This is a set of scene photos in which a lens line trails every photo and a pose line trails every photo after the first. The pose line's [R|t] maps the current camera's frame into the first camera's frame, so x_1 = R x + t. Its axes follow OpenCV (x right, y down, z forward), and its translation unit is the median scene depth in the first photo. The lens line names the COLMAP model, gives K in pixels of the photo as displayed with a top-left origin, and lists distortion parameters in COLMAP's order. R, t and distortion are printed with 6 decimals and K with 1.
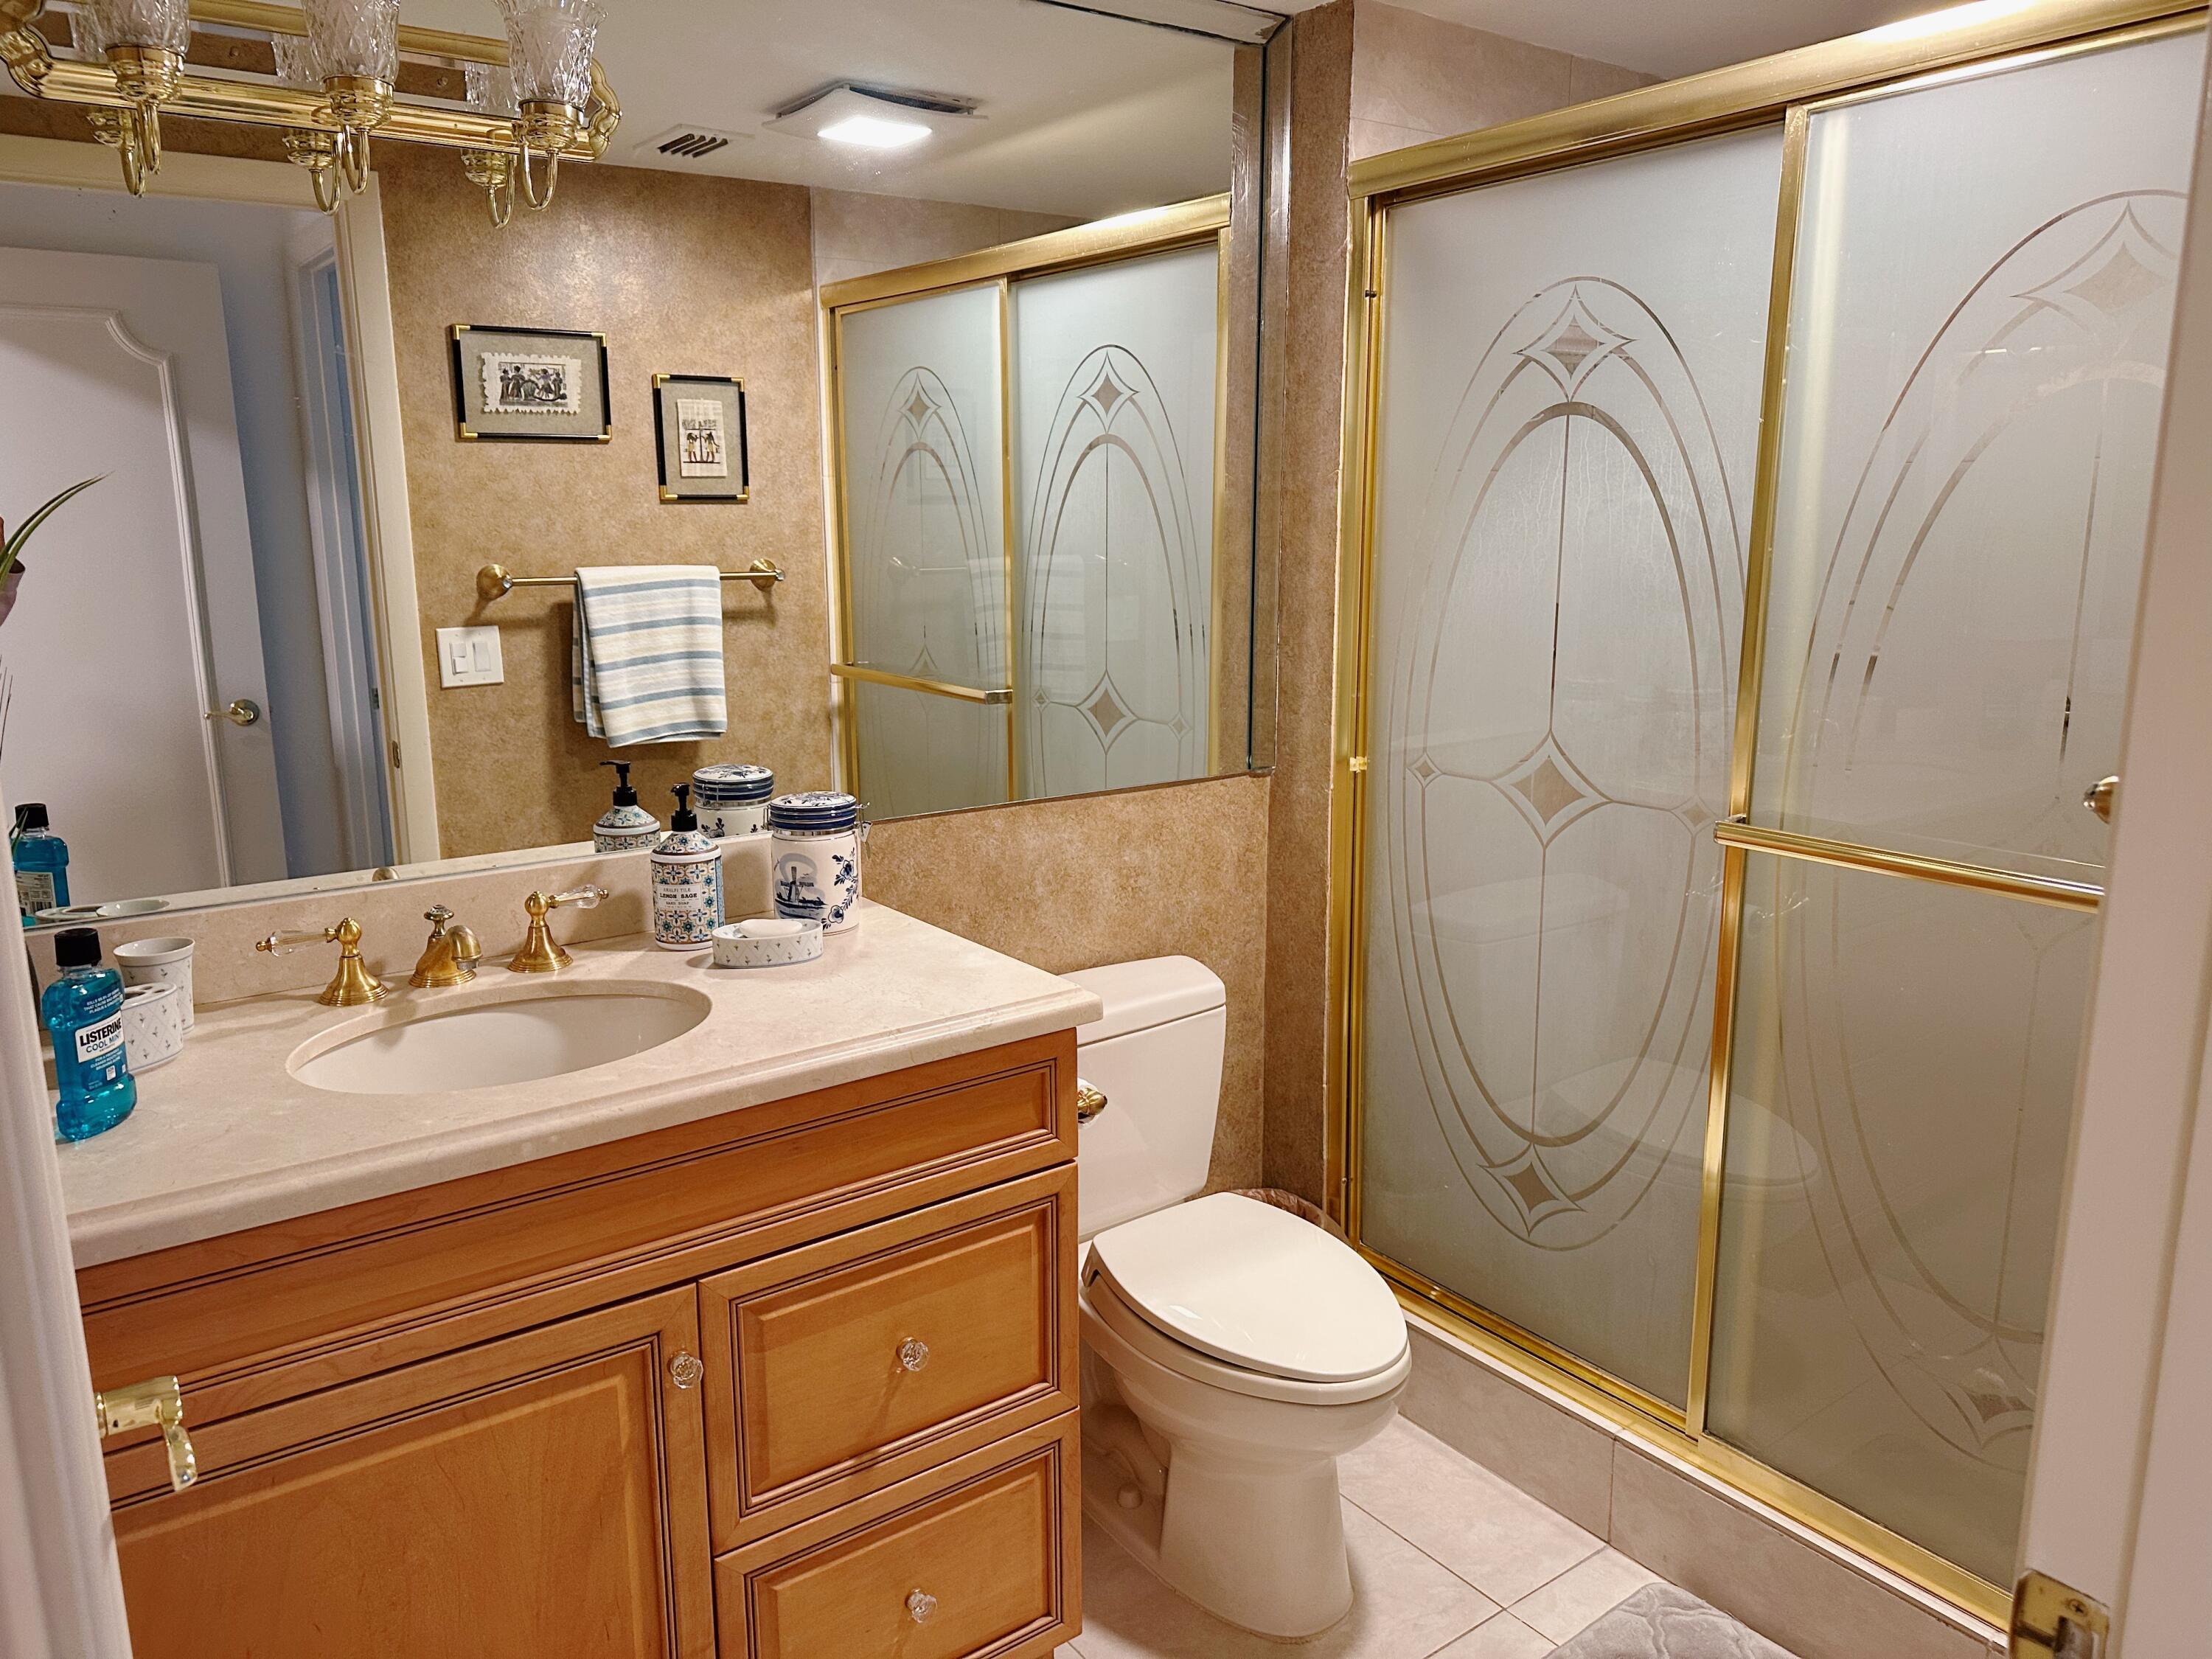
lens RADIAL K [[1577.6, 0, 1107.5], [0, 1577.6, 832.9], [0, 0, 1]] dist [0.048601, -0.043794]
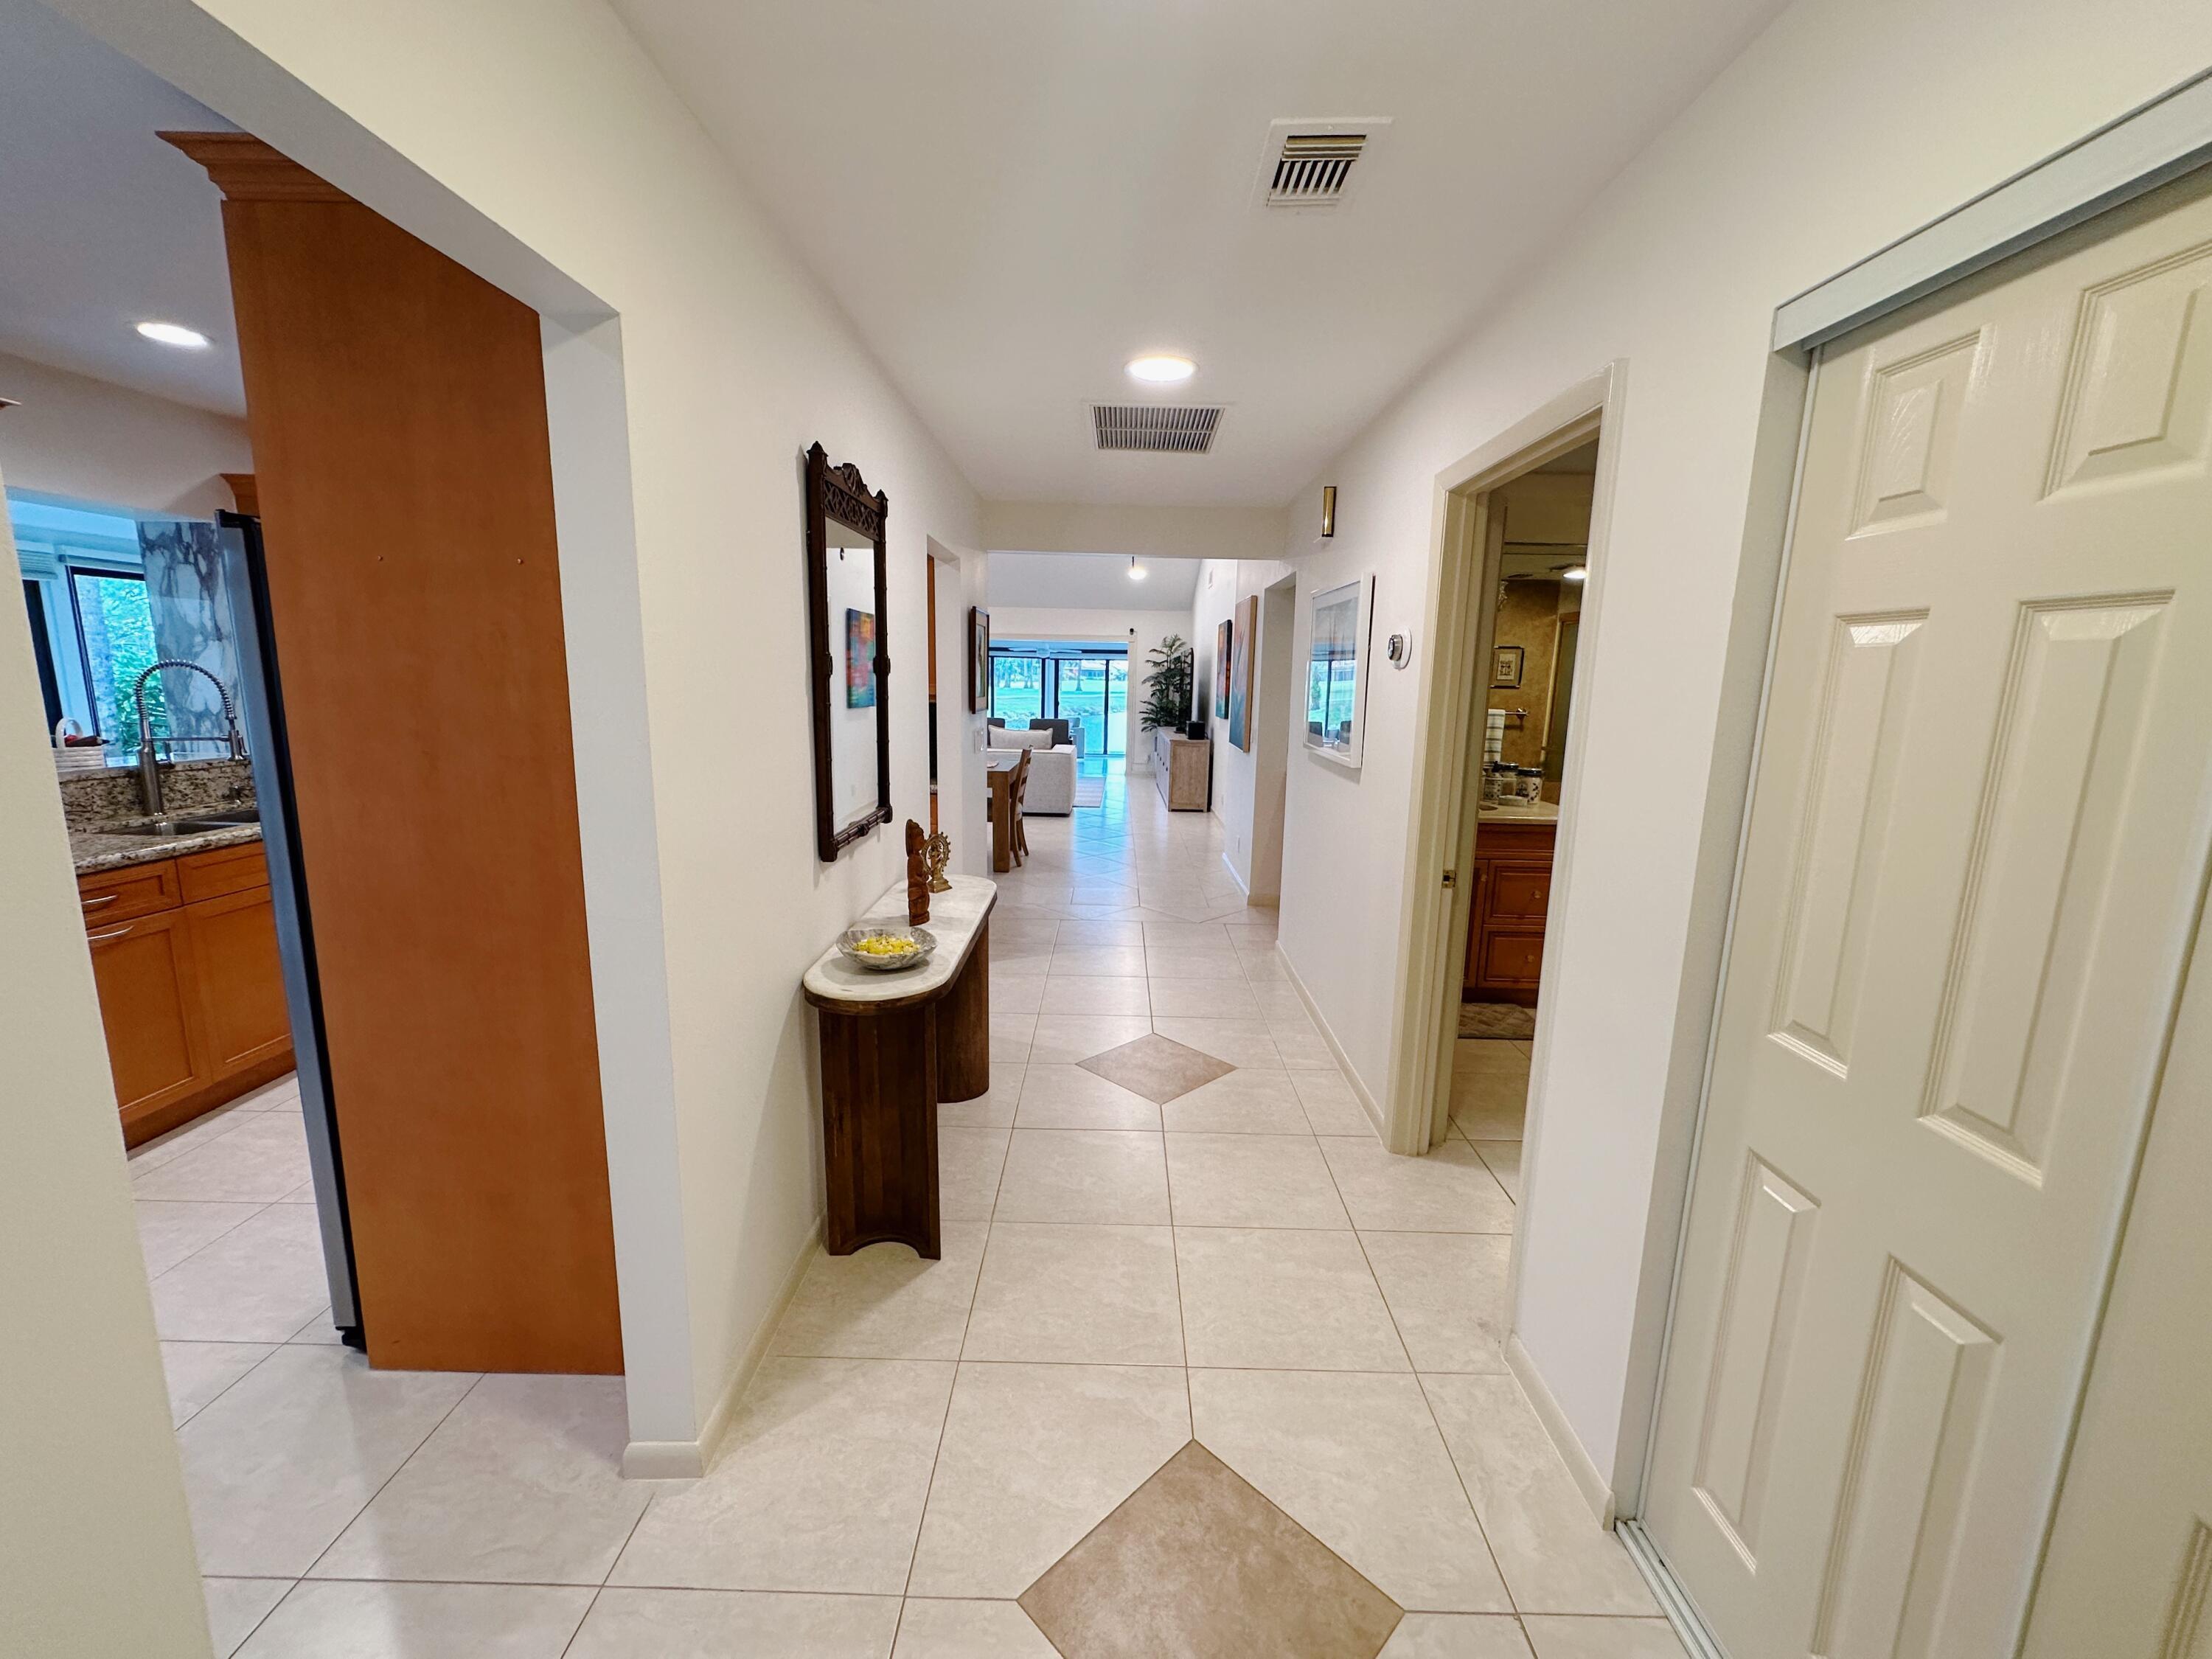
lens RADIAL K [[876.1, 0, 1100.0], [0, 876.1, 828.5], [0, 0, 1]] dist [0.004238, 0.000068]
pose [[0.796762, 0.133442, -0.589376, 0.141614], [-0.149917, 0.988473, 0.021135, 0.125560], [0.585402, 0.071518, 0.807582, -0.729811]]
